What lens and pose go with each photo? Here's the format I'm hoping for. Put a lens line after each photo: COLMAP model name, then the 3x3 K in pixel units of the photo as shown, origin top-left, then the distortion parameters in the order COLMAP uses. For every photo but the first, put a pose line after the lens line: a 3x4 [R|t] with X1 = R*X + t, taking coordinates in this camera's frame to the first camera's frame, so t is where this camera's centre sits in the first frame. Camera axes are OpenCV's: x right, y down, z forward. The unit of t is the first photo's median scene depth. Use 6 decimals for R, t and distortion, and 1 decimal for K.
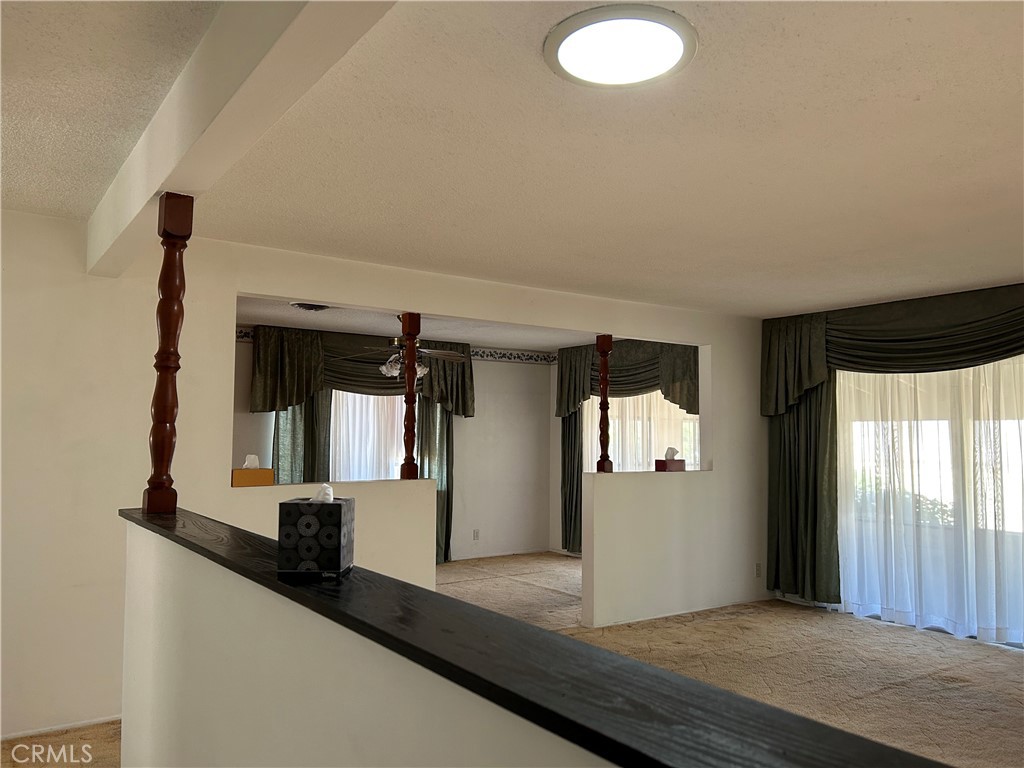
lens RADIAL K [[782.7, 0, 512.7], [0, 782.7, 378.8], [0, 0, 1]] dist [0.072884, -0.071539]
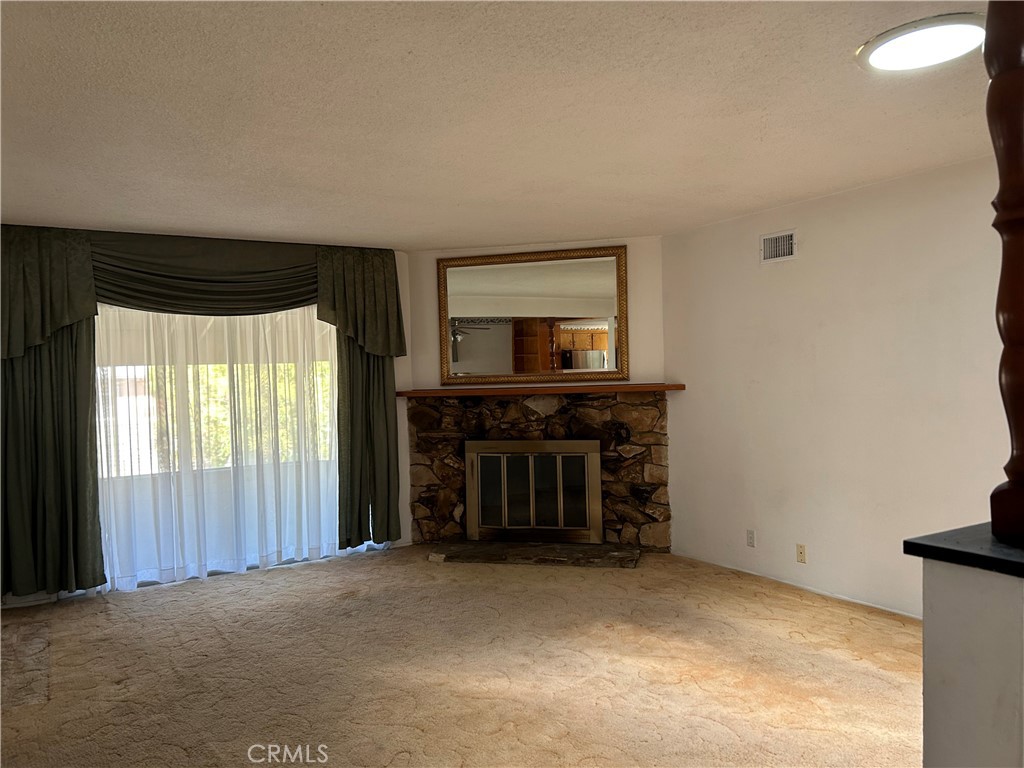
lens RADIAL K [[782.7, 0, 512.7], [0, 782.7, 378.8], [0, 0, 1]] dist [0.072884, -0.071539]
pose [[0.062381, -0.015398, 0.997934, -0.420080], [-0.044079, 0.998863, 0.018167, 0.035000], [-0.997079, -0.045121, 0.061631, 0.557860]]
